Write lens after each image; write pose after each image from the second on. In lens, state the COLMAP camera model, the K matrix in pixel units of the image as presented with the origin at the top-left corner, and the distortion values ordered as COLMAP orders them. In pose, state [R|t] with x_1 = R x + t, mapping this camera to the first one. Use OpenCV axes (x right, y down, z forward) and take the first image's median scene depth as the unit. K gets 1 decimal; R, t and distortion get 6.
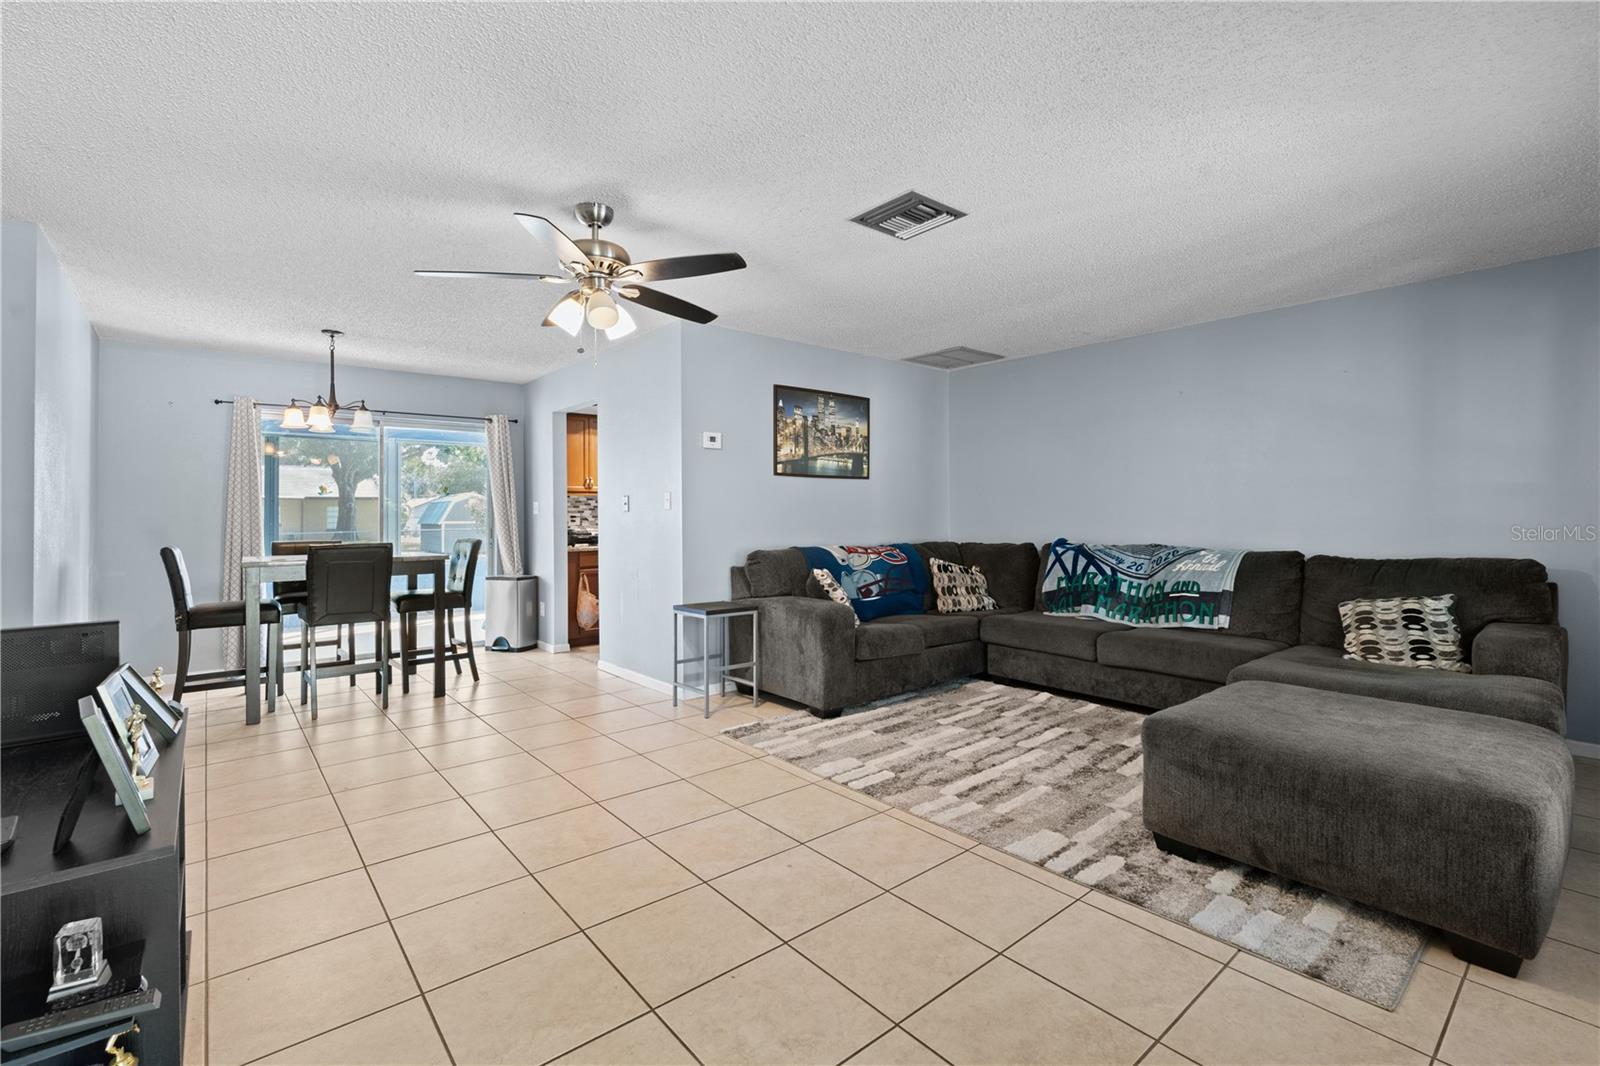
lens RADIAL K [[713.0, 0, 801.3], [0, 713.0, 510.4], [0, 0, 1]] dist [-0.000063, -0.000009]
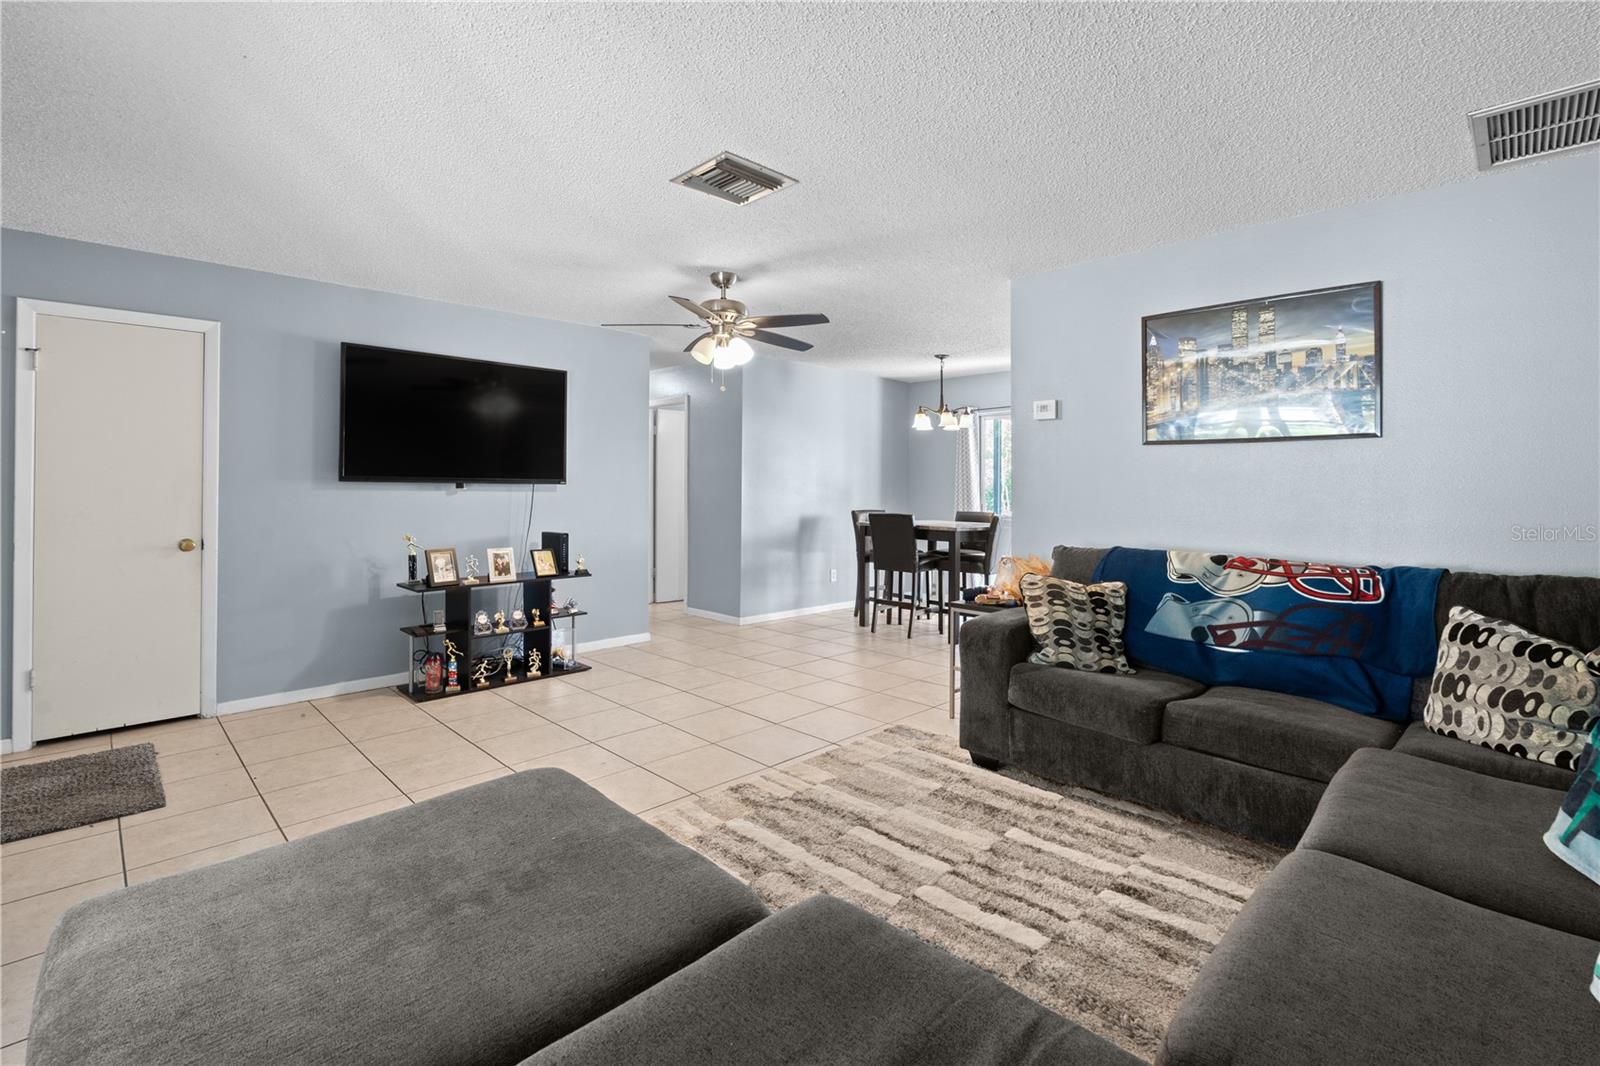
lens RADIAL K [[723.6, 0, 801.2], [0, 723.6, 479.3], [0, 0, 1]] dist [-0.000287, -0.000100]
pose [[0.084427, -0.004287, -0.996420, 0.651342], [-0.000051, 0.999991, -0.004306, -0.011925], [0.996430, 0.000414, 0.084426, 0.598895]]
